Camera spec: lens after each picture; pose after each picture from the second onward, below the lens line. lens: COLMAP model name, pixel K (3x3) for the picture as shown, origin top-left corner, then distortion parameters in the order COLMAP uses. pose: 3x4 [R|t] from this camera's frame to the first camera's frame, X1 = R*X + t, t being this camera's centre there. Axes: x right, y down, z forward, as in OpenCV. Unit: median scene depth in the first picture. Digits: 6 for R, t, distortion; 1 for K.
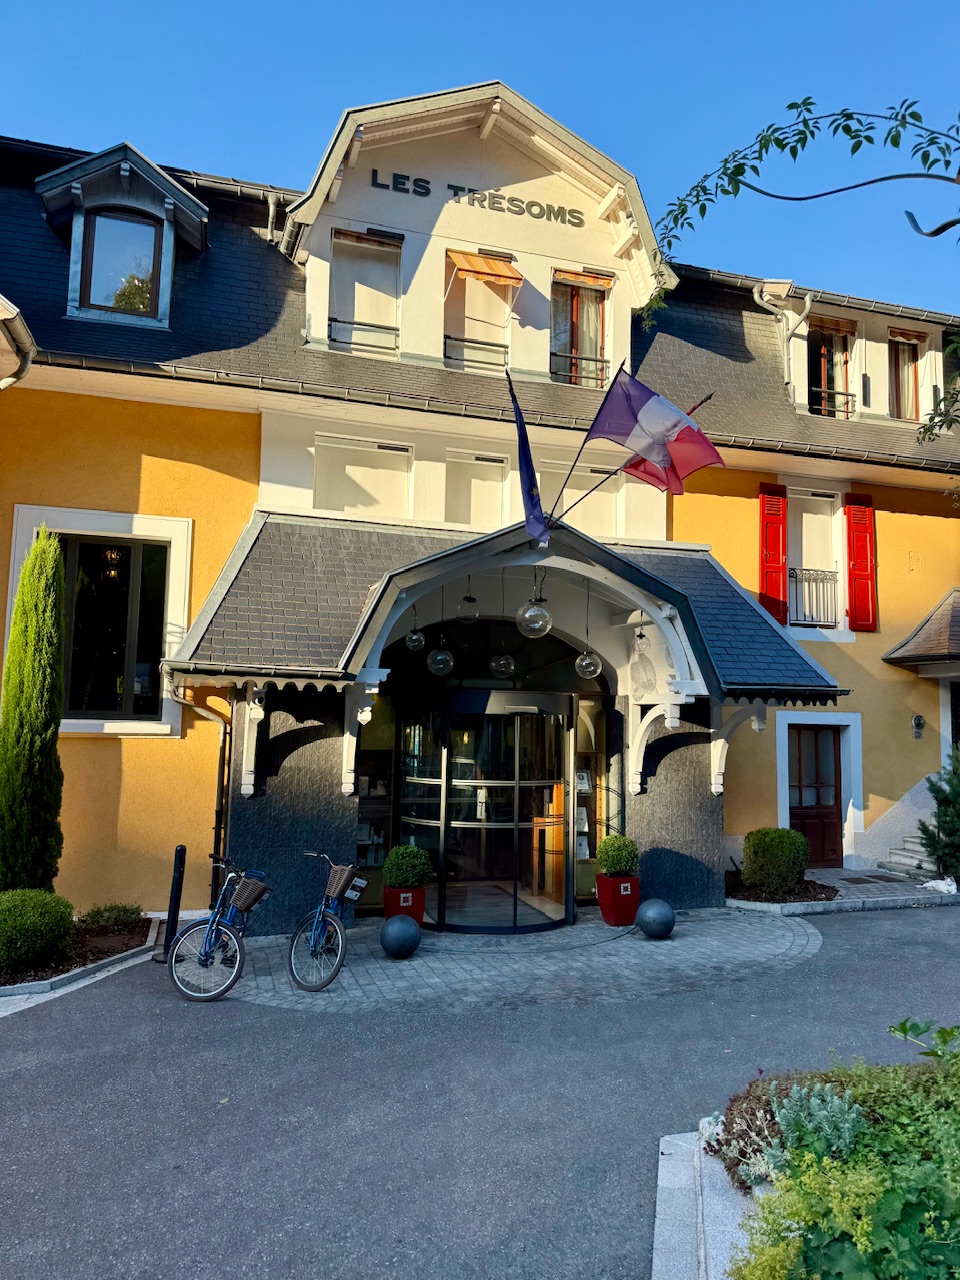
lens RADIAL K [[876.7, 0, 484.6], [0, 876.7, 633.4], [0, 0, 1]] dist [0.079160, -0.083989]
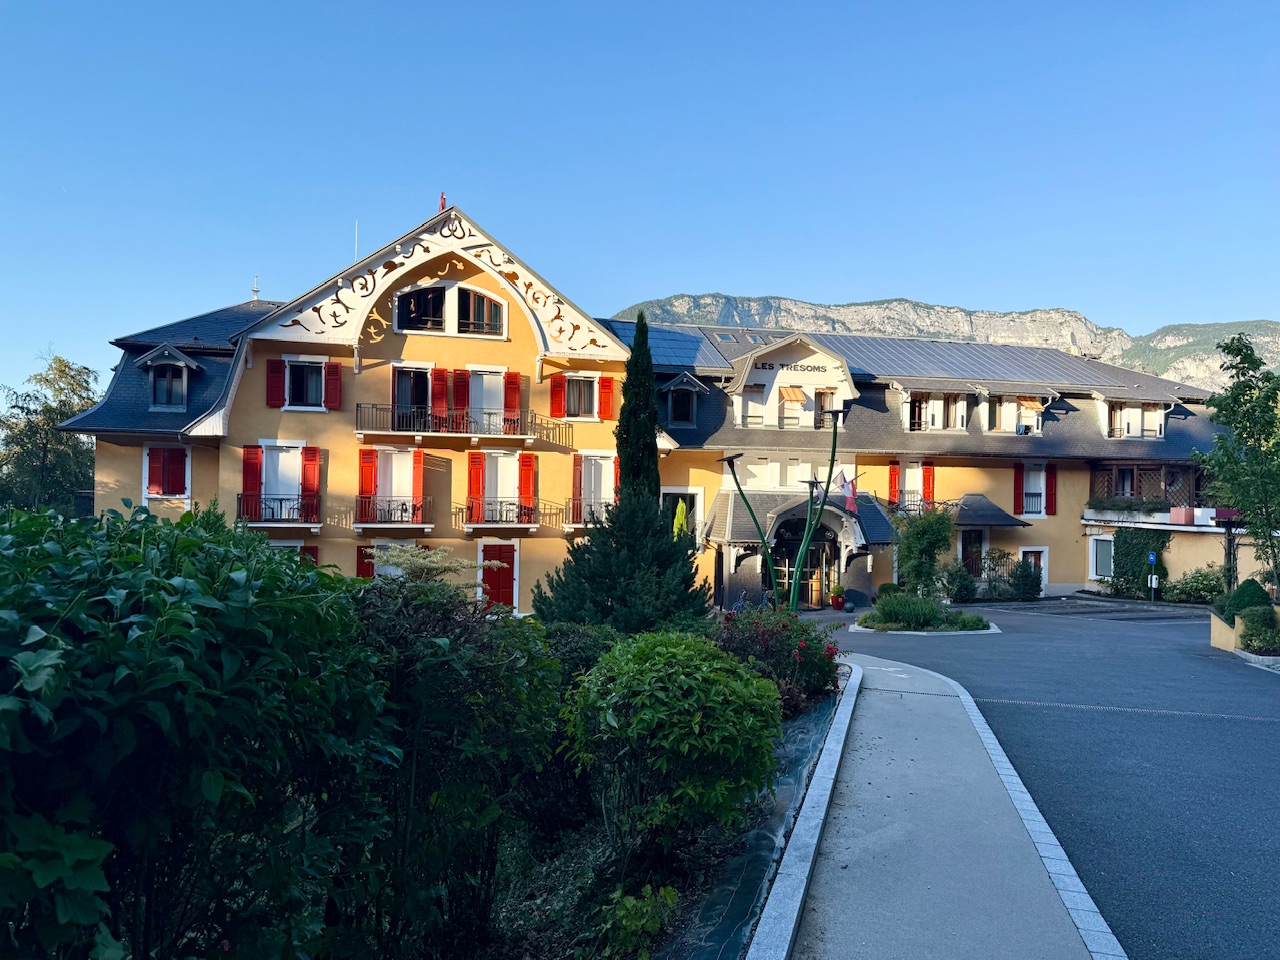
lens RADIAL K [[876.7, 0, 627.3], [0, 876.7, 484.7], [0, 0, 1]] dist [0.079160, -0.083989]
pose [[0.998483, -0.002279, -0.055014, -0.390398], [0.007449, 0.995549, 0.093954, -0.395833], [0.054556, -0.094221, 0.994055, -1.969527]]
